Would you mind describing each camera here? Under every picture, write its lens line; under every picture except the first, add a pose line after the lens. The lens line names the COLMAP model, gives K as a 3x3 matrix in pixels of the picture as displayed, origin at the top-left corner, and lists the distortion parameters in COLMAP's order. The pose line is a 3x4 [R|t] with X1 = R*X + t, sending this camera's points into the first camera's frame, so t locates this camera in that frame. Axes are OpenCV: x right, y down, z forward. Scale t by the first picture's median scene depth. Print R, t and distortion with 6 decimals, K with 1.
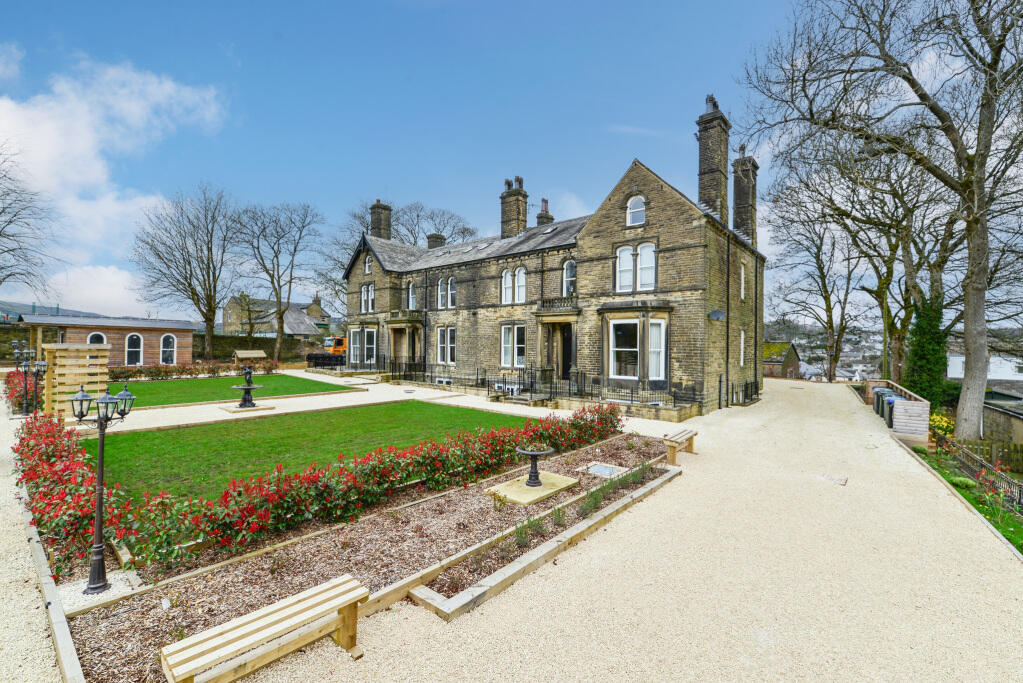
lens RADIAL K [[439.2, 0, 520.9], [0, 439.2, 348.9], [0, 0, 1]] dist [-0.013400, -0.000148]
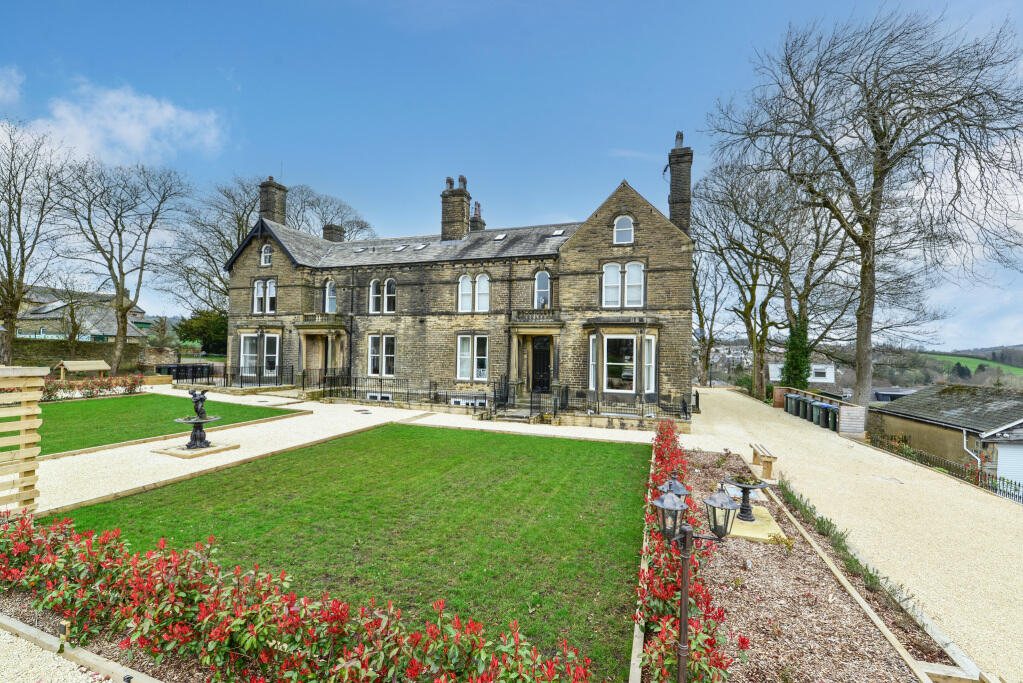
lens RADIAL K [[439.2, 0, 520.9], [0, 439.2, 348.9], [0, 0, 1]] dist [-0.013400, -0.000148]
pose [[0.932392, 0.009130, 0.361333, -0.265128], [-0.006169, 0.999937, -0.009348, -0.017296], [-0.361395, 0.006487, 0.932390, 0.094814]]
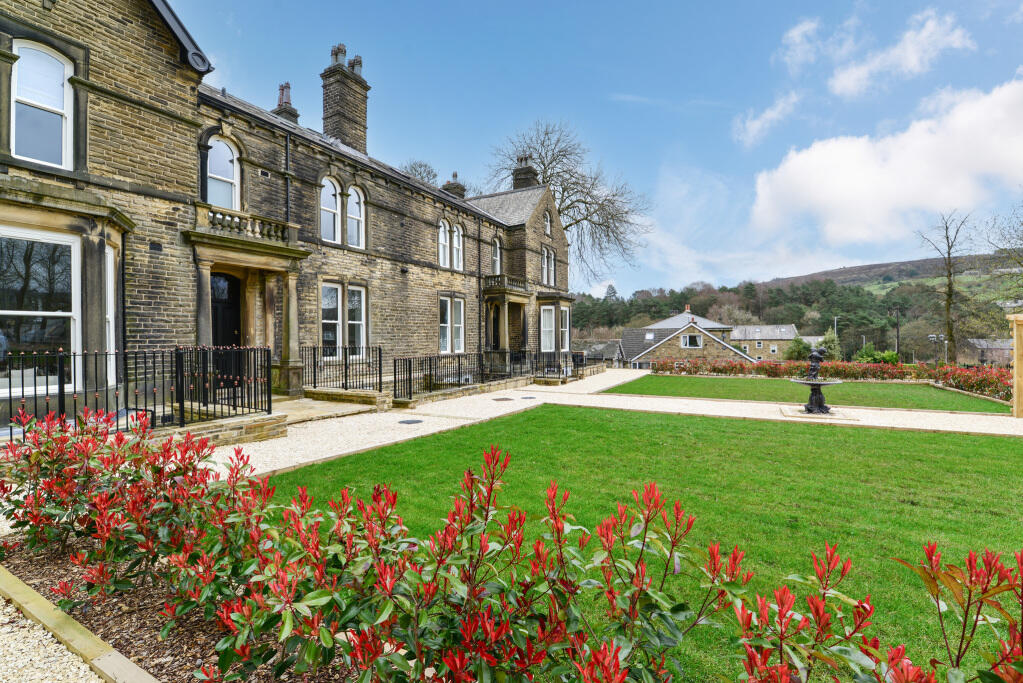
lens RADIAL K [[452.3, 0, 513.0], [0, 452.3, 338.4], [0, 0, 1]] dist [0.000455, -0.010363]
pose [[-0.192272, -0.011060, 0.981279, -0.816261], [0.009689, 0.999866, 0.013168, 0.006011], [-0.981294, 0.012039, -0.192139, 1.069524]]
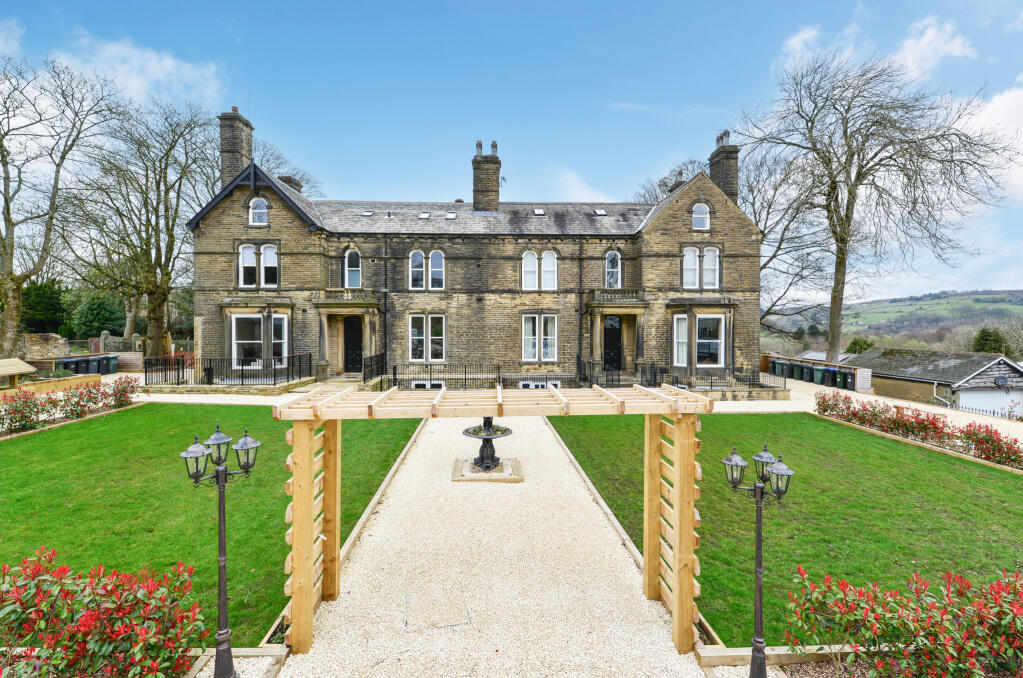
lens RADIAL K [[436.9, 0, 511.5], [0, 436.9, 334.7], [0, 0, 1]] dist [0.003083, 0.000092]
pose [[0.745220, -0.024576, 0.666366, -0.669941], [0.010724, 0.999633, 0.024874, -0.036588], [-0.666733, -0.011391, 0.745210, 0.381734]]
